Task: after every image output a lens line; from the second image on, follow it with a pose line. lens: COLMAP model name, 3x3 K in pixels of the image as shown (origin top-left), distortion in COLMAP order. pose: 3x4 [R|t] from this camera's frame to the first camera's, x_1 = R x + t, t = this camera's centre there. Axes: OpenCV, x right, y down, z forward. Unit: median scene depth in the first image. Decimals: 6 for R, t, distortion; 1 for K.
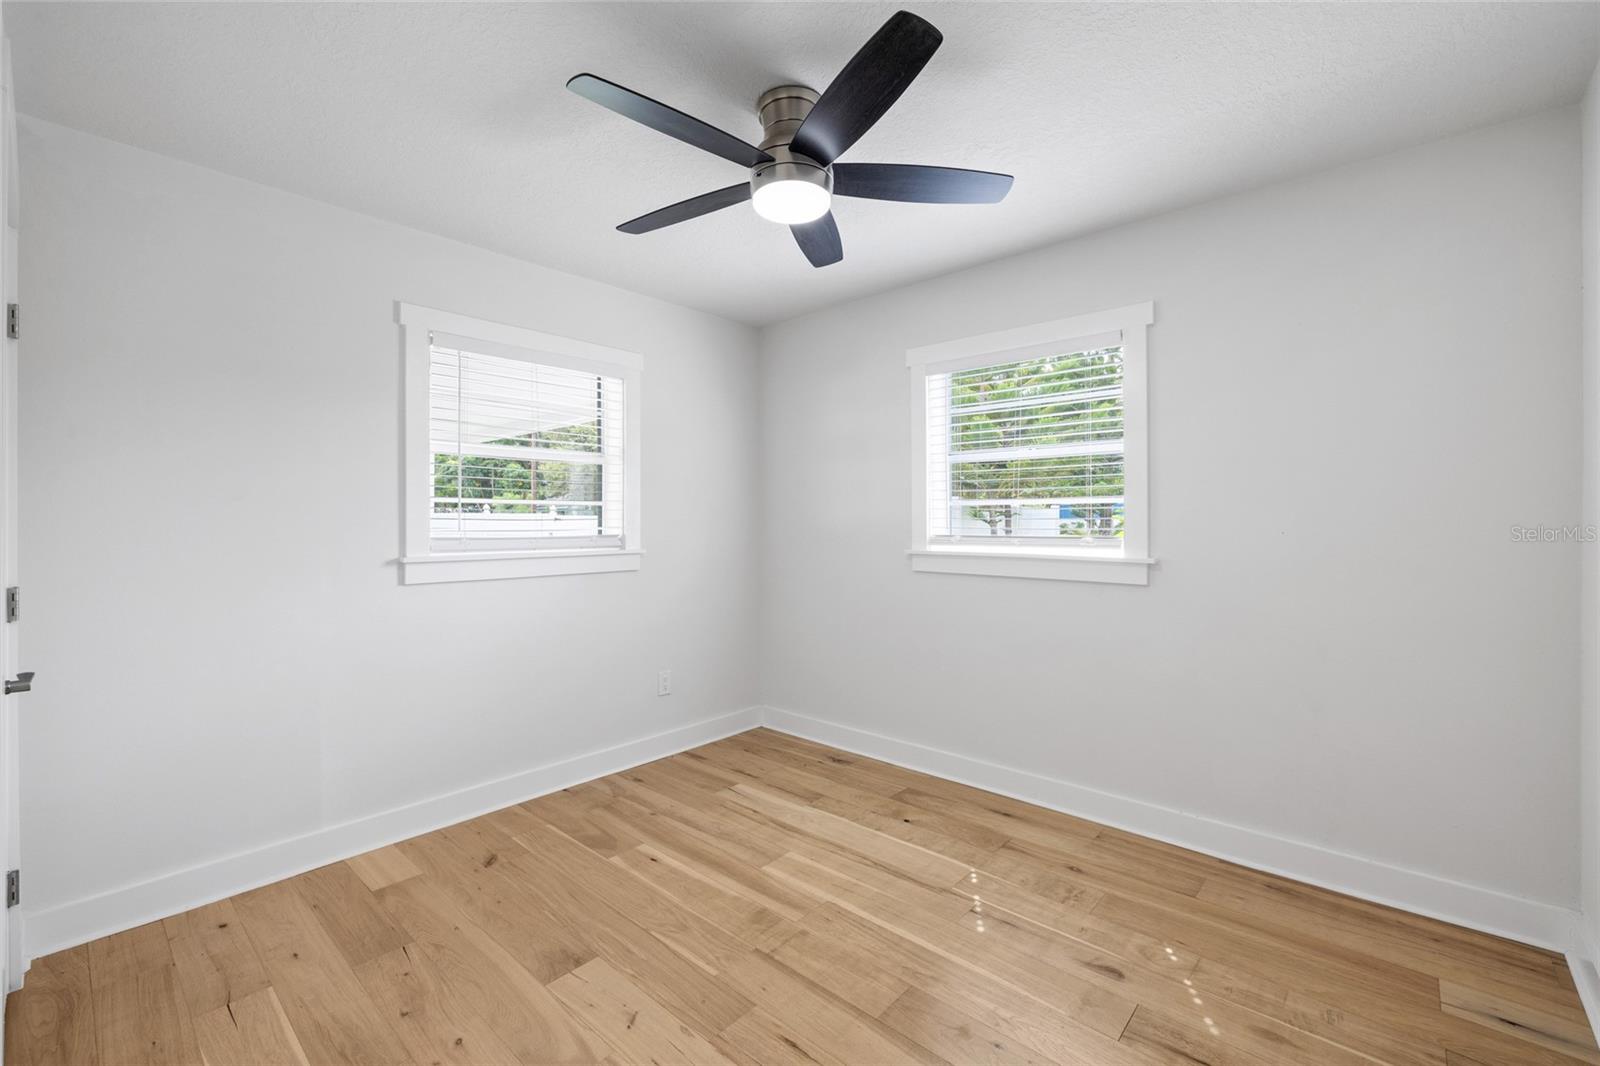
lens RADIAL K [[678.2, 0, 803.4], [0, 678.2, 521.6], [0, 0, 1]] dist [0.002656, 0.000465]
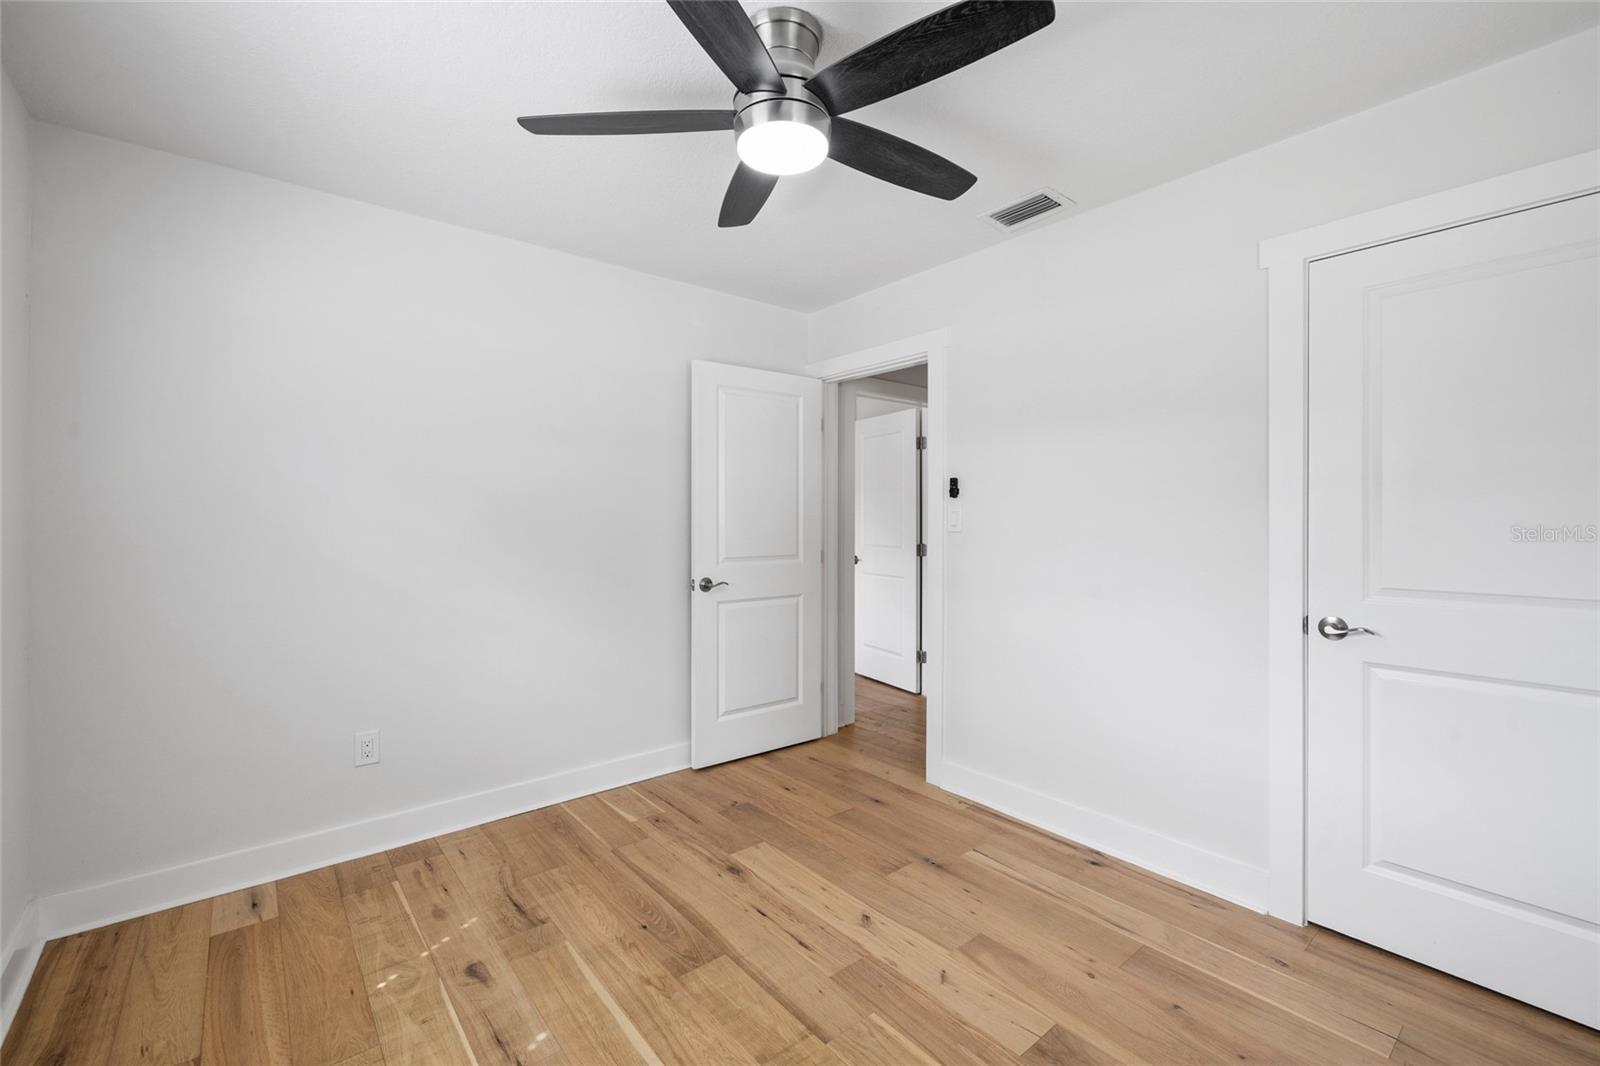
lens RADIAL K [[678.2, 0, 803.4], [0, 678.2, 521.6], [0, 0, 1]] dist [0.002656, 0.000465]
pose [[-0.988967, 0.002551, 0.148112, -0.175457], [0.002210, 0.999995, -0.002469, 0.005465], [-0.148117, -0.002115, -0.988968, 1.917720]]
